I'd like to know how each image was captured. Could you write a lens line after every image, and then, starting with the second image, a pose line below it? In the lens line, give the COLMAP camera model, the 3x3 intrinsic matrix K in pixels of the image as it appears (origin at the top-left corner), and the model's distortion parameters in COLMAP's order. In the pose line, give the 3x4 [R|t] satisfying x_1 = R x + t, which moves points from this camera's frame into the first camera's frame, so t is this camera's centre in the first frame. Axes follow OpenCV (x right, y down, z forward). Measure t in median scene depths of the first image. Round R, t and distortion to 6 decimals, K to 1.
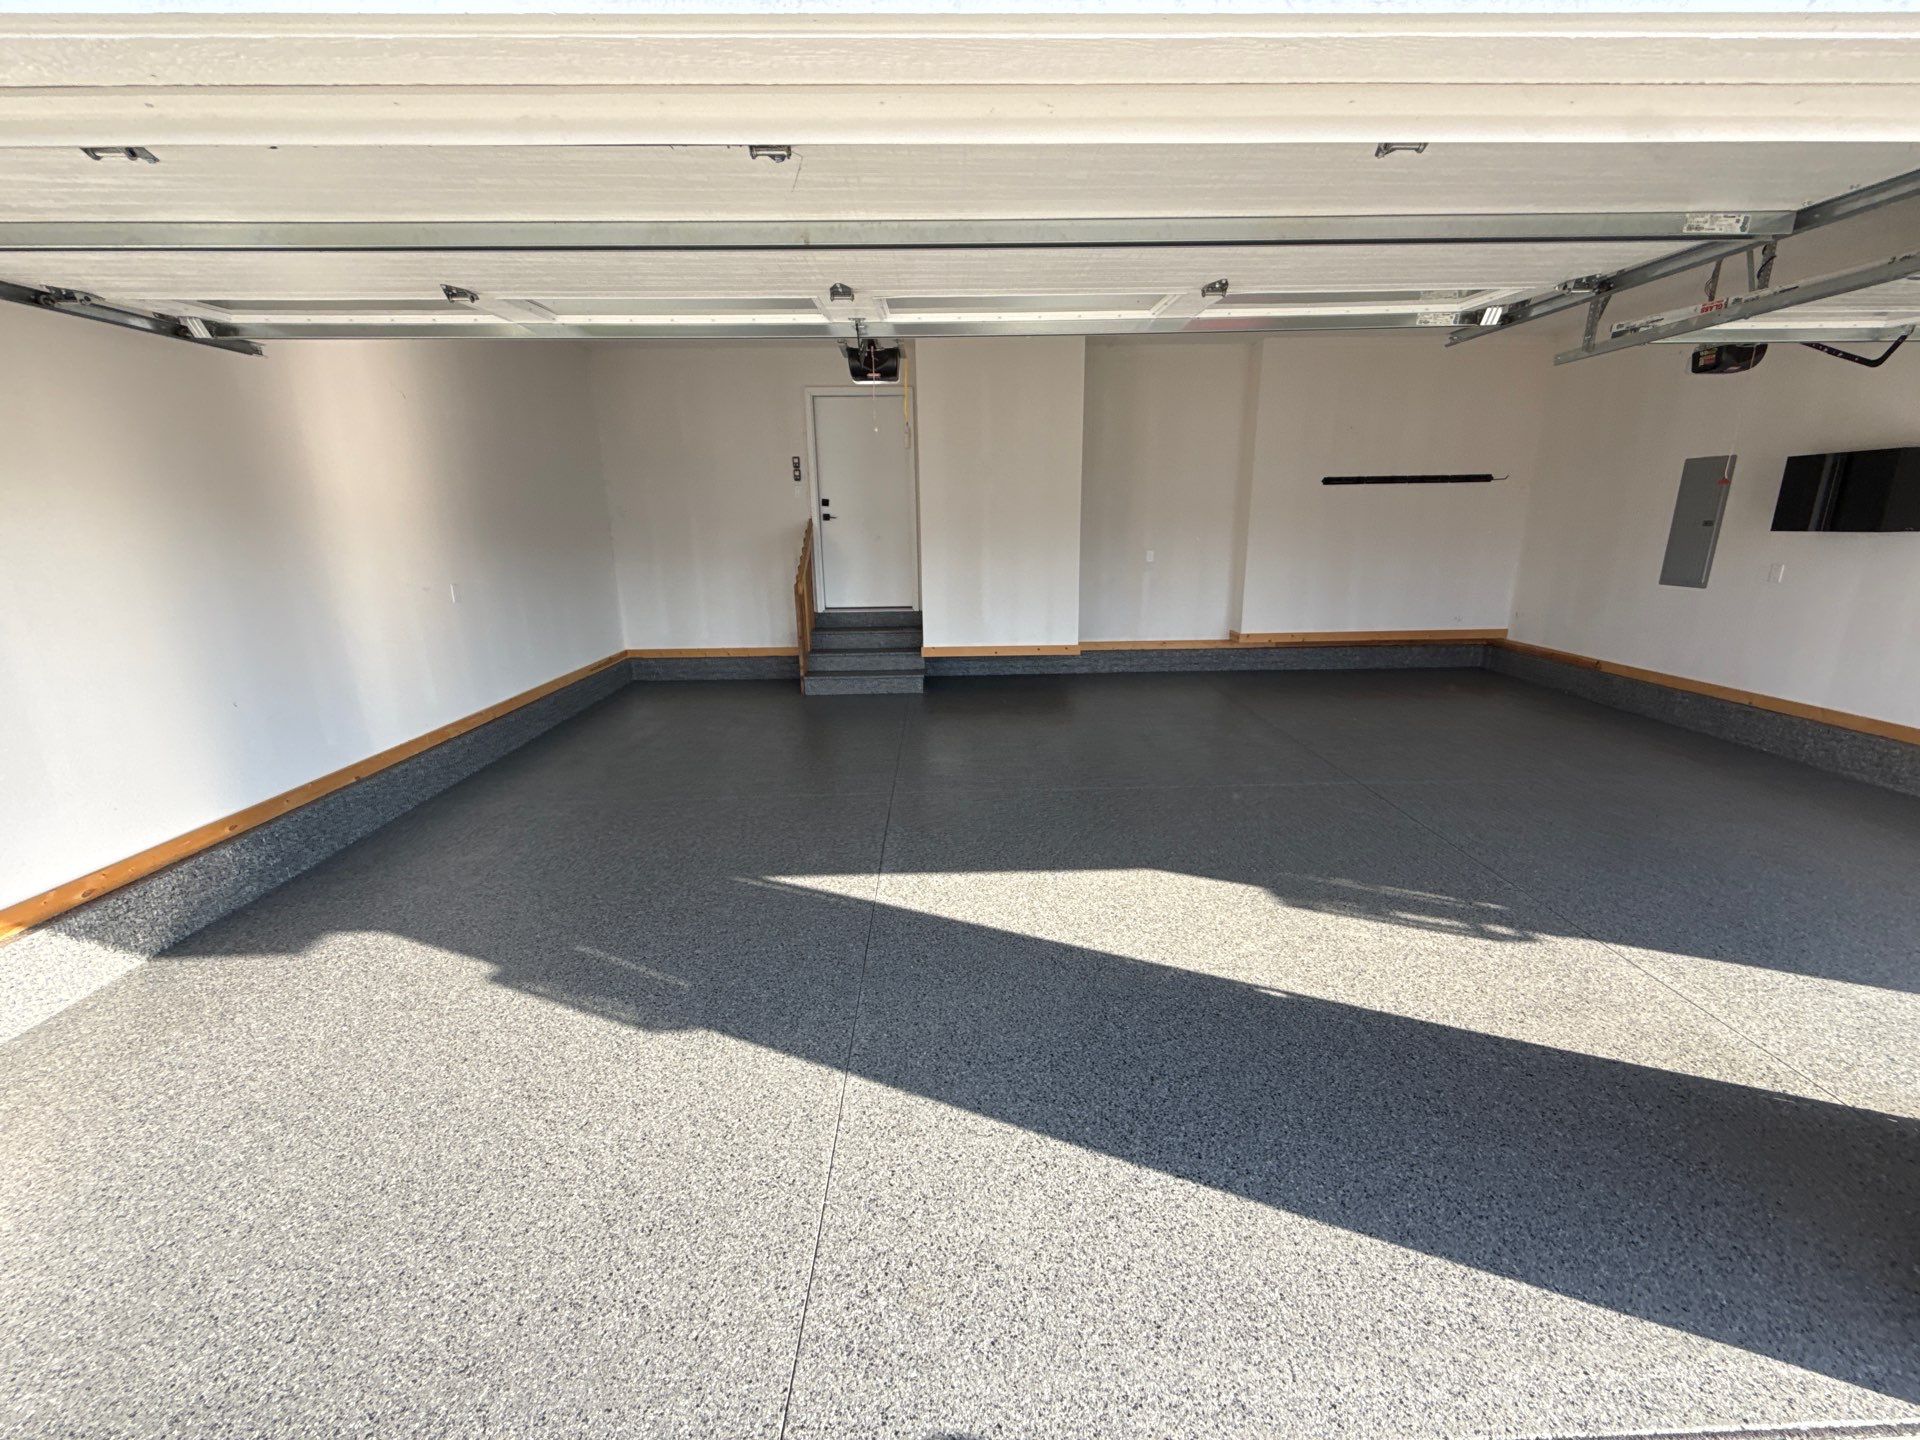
lens RADIAL K [[763.6, 0, 963.5], [0, 763.6, 721.8], [0, 0, 1]] dist [-0.002003, 0.000498]
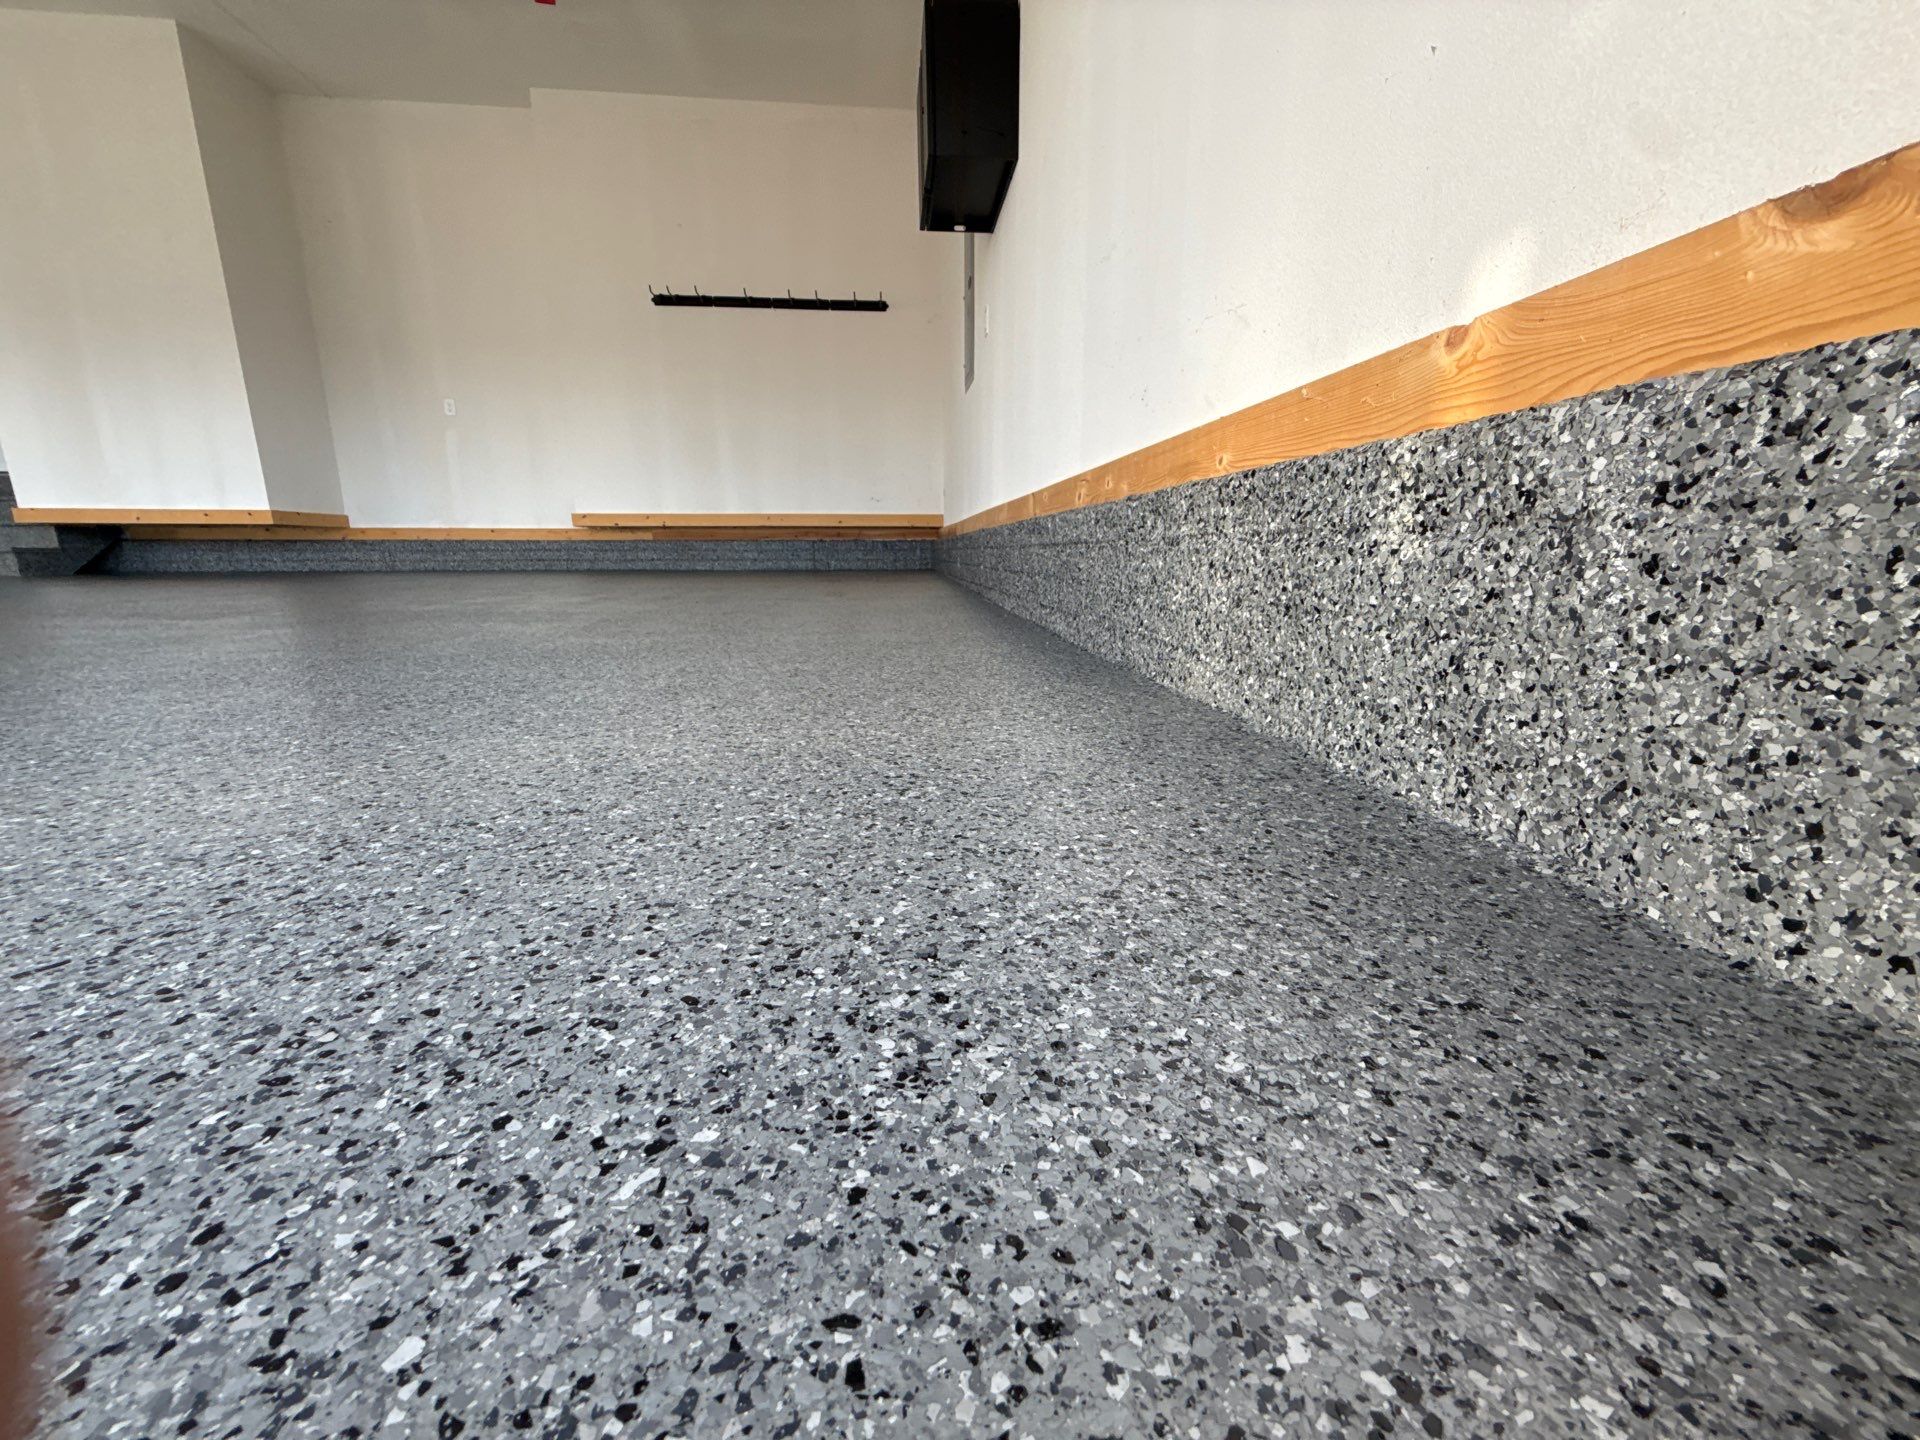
lens RADIAL K [[763.6, 0, 963.5], [0, 763.6, 721.8], [0, 0, 1]] dist [-0.002003, 0.000498]
pose [[0.996625, -0.007807, 0.081721, 1.006866], [0.011630, 0.998855, -0.046408, 0.181897], [-0.081265, 0.047201, 0.995574, 0.379600]]
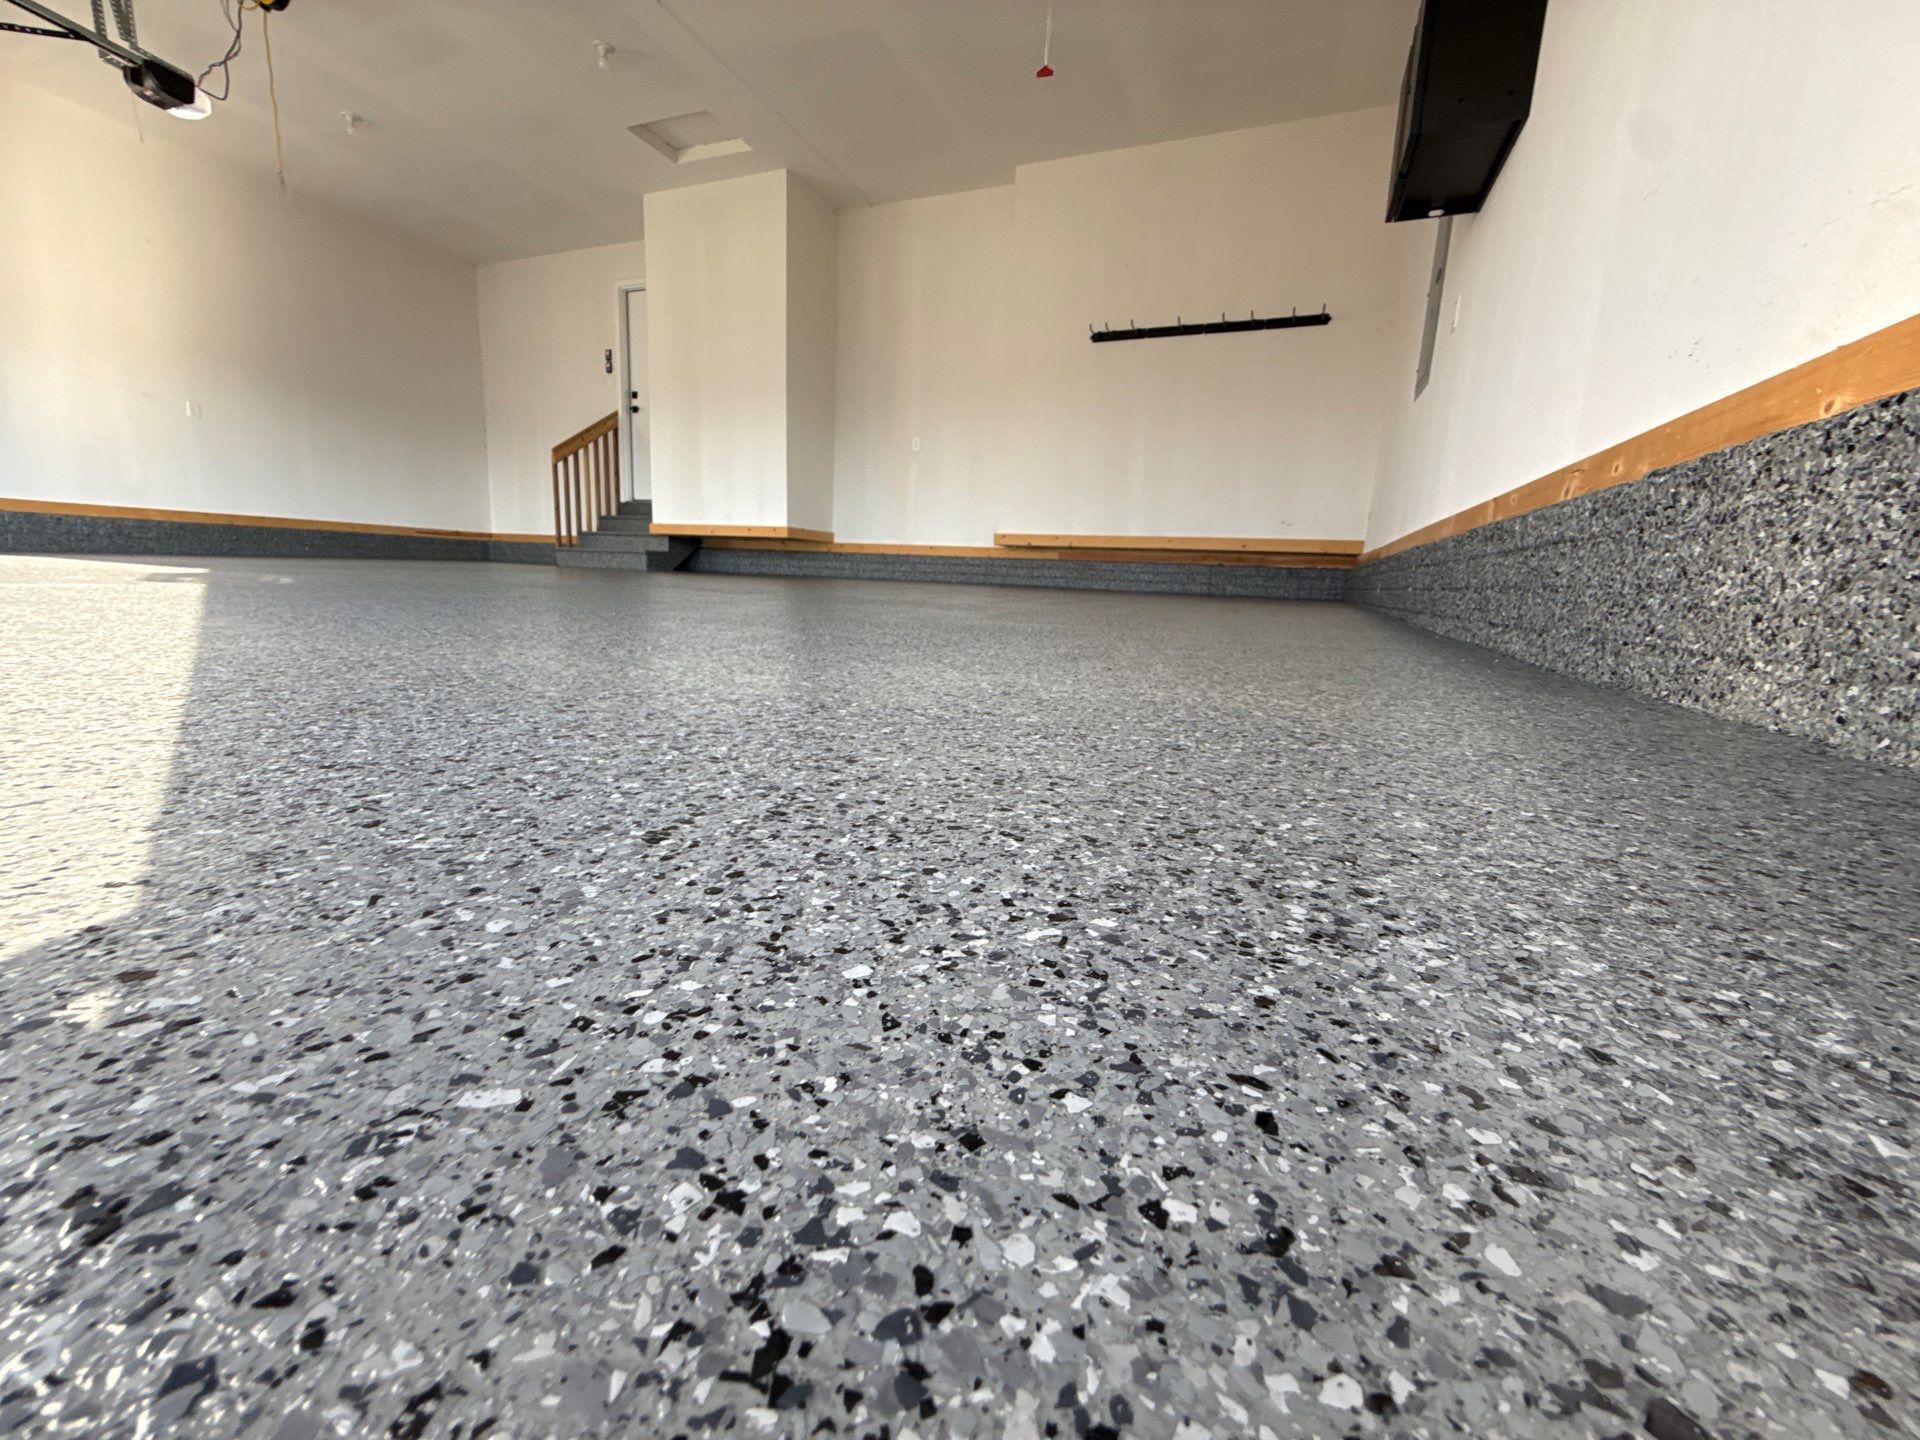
lens RADIAL K [[763.6, 0, 963.5], [0, 763.6, 721.8], [0, 0, 1]] dist [-0.002003, 0.000498]
pose [[0.915102, 0.125064, -0.383337, 1.002844], [-0.157067, 0.986153, -0.053217, 0.198456], [0.371373, 0.108909, 0.922074, 0.380689]]
